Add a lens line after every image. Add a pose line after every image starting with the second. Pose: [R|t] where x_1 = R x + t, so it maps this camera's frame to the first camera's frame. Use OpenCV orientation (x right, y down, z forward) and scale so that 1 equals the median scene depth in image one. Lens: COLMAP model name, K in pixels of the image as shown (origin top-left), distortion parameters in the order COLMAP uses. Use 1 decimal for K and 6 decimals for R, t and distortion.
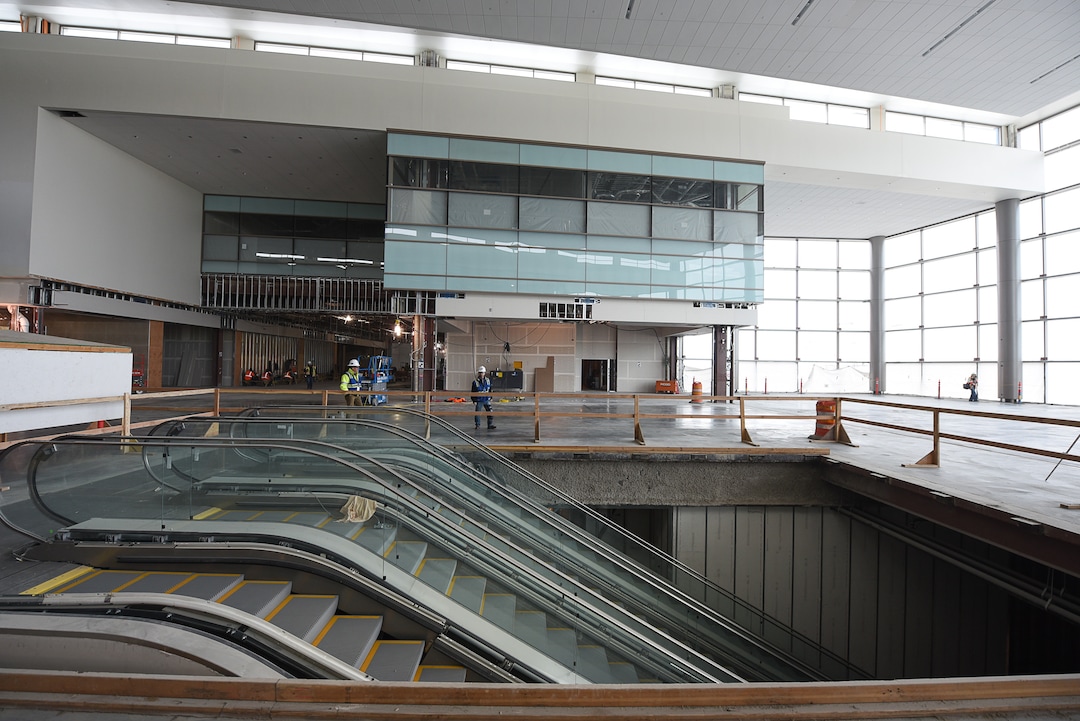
lens RADIAL K [[430.0, 0, 535.6], [0, 430.0, 359.2], [0, 0, 1]] dist [-0.018000, -0.000413]
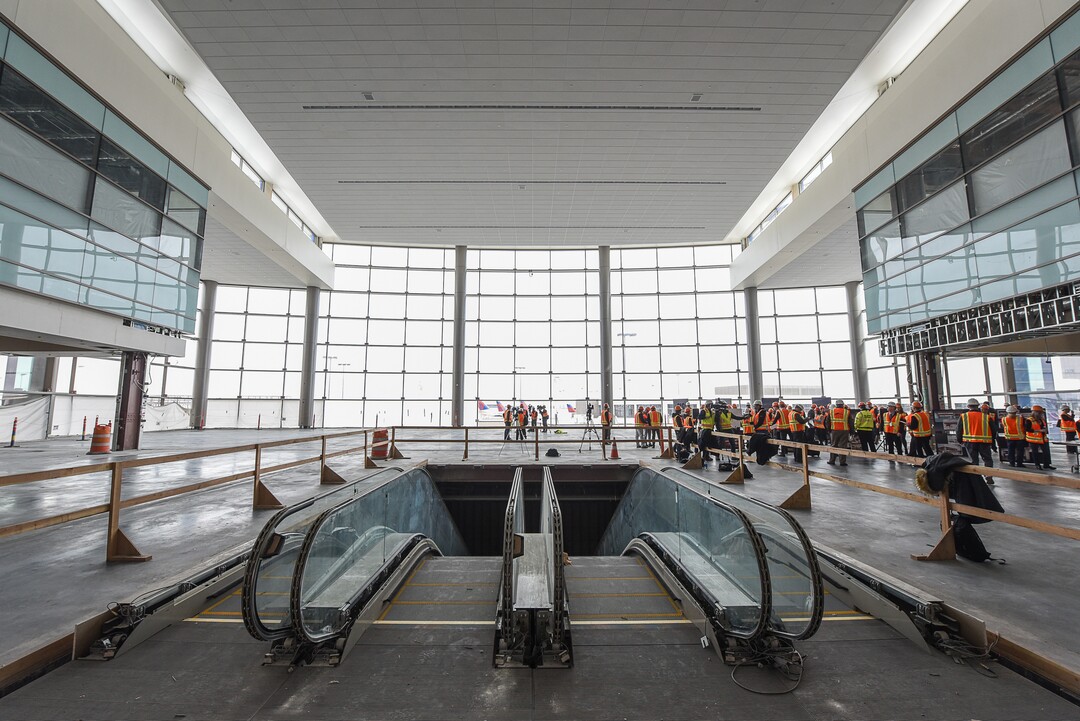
lens RADIAL K [[430.0, 0, 535.6], [0, 430.0, 359.2], [0, 0, 1]] dist [-0.018000, -0.000413]
pose [[0.010997, 0.100010, 0.994926, -0.293543], [-0.014421, 0.994898, -0.099848, 0.003298], [-0.999836, -0.013250, 0.012384, 0.208956]]
